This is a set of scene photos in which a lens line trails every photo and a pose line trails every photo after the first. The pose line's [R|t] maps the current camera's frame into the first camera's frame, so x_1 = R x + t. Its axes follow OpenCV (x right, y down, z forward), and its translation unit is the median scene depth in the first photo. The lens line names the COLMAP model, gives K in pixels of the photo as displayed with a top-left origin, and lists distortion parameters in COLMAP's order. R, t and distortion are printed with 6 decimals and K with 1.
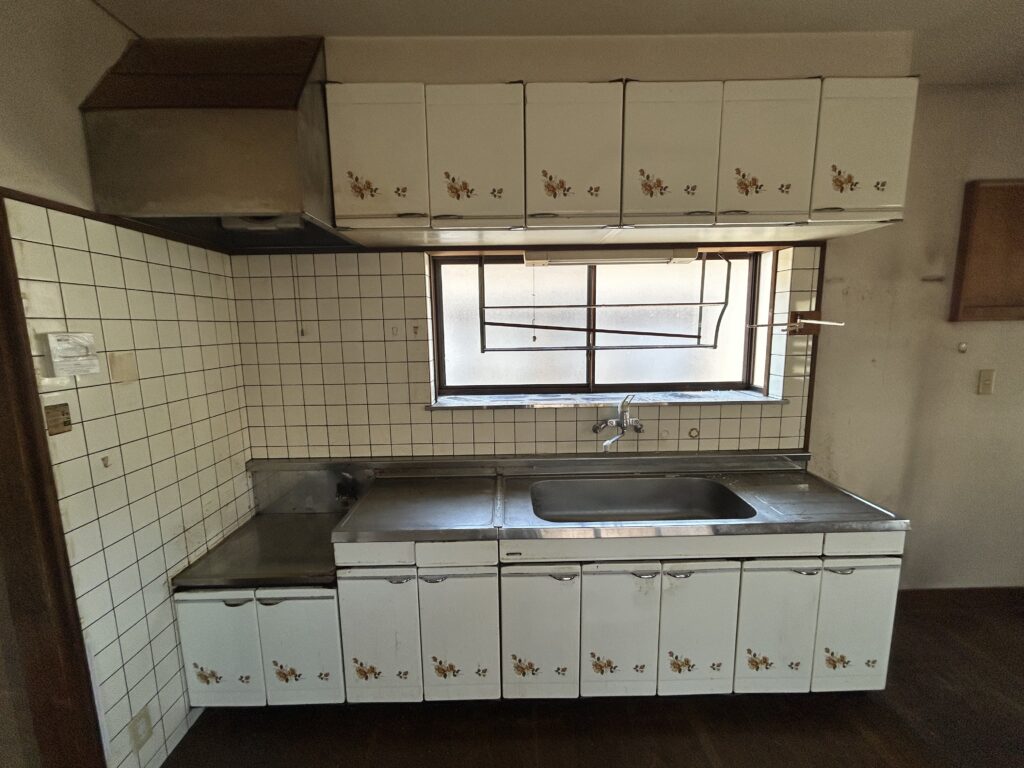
lens RADIAL K [[412.9, 0, 510.5], [0, 412.9, 384.8], [0, 0, 1]] dist [-0.000507, 0.000137]
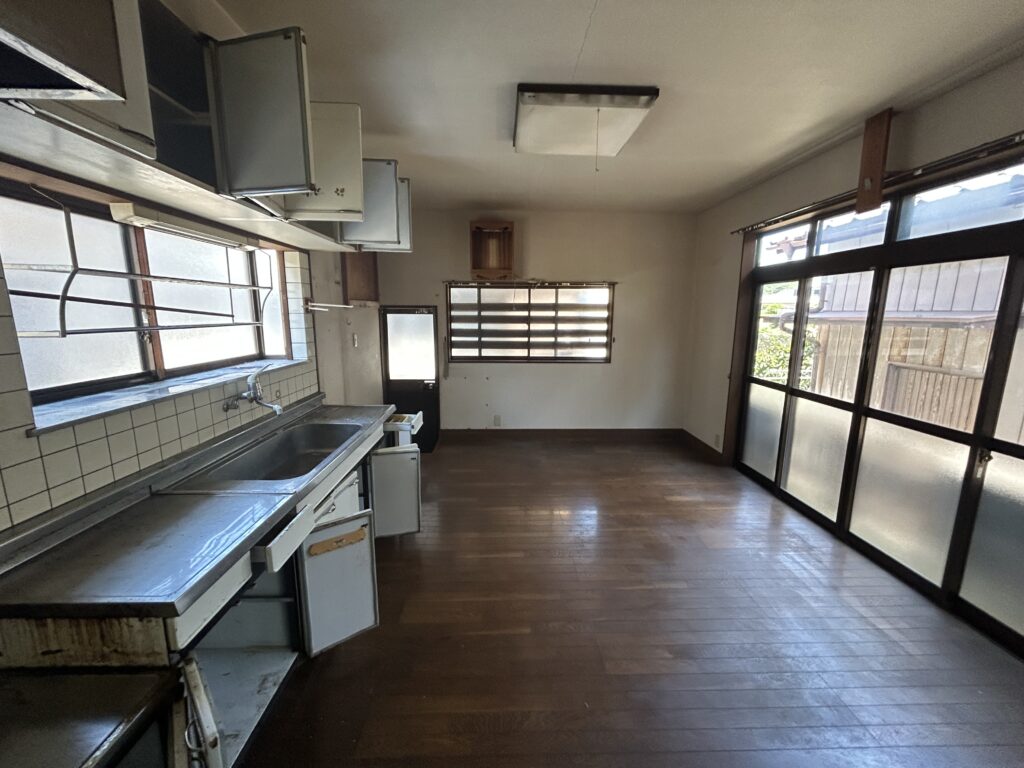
lens RADIAL K [[412.9, 0, 512.0], [0, 412.9, 384.1], [0, 0, 1]] dist [-0.000507, 0.000137]
pose [[-0.019309, -0.158559, 0.987161, -0.810460], [0.136550, 0.977675, 0.159706, -0.012852], [-0.990445, 0.137881, 0.002774, 0.325692]]
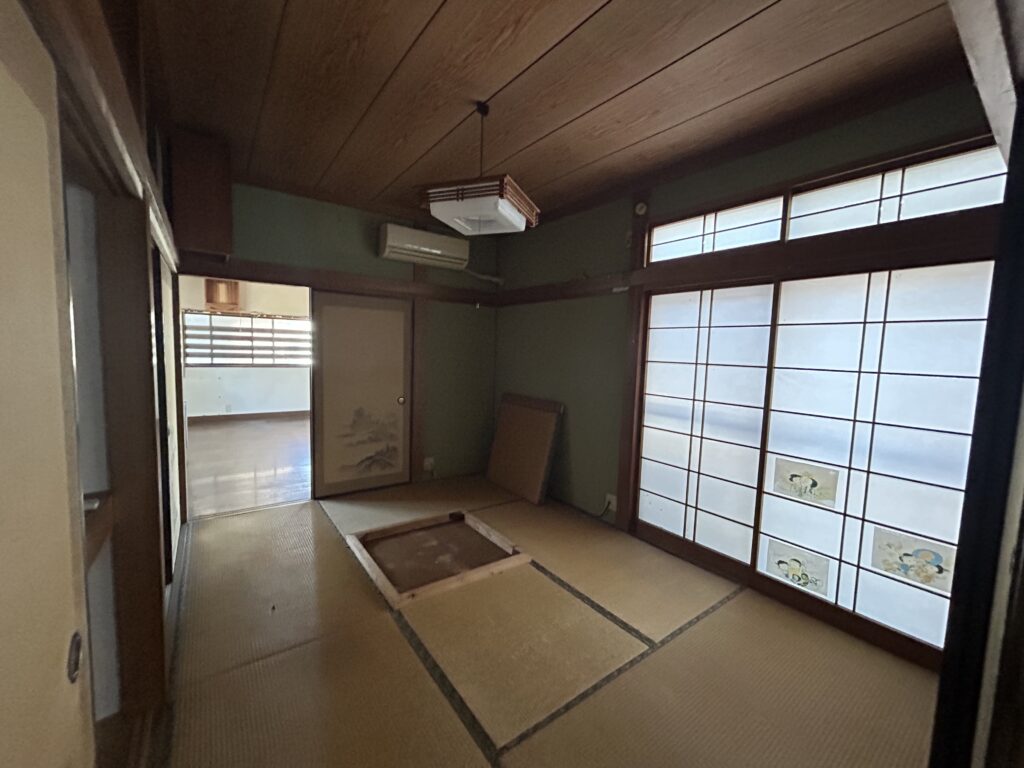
lens RADIAL K [[412.9, 0, 508.4], [0, 412.9, 384.9], [0, 0, 1]] dist [-0.000507, 0.000137]
pose [[-0.593032, -0.077785, 0.801413, -2.664137], [0.088752, 0.982943, 0.161079, 0.035144], [-0.800273, 0.166652, -0.576013, 0.541307]]
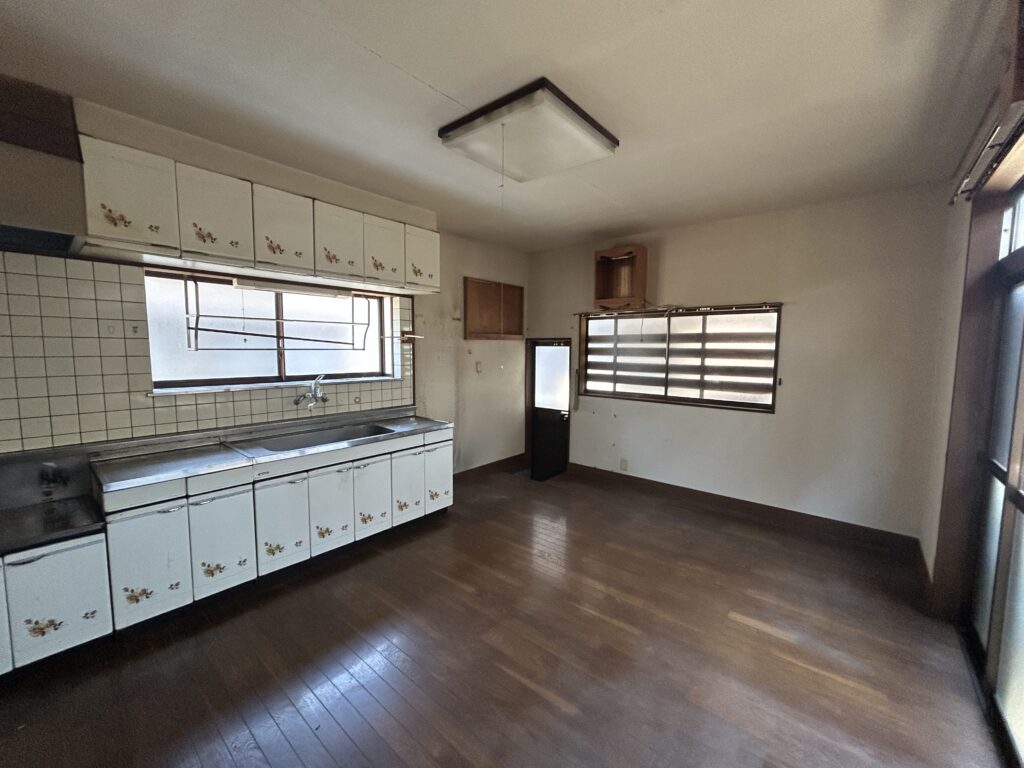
lens RADIAL K [[412.9, 0, 511.2], [0, 412.9, 383.9], [0, 0, 1]] dist [-0.000507, 0.000137]
pose [[0.655500, -0.045573, 0.753819, -0.429288], [0.089283, 0.995854, -0.017432, 0.144564], [-0.749899, 0.078730, 0.656851, -0.604385]]
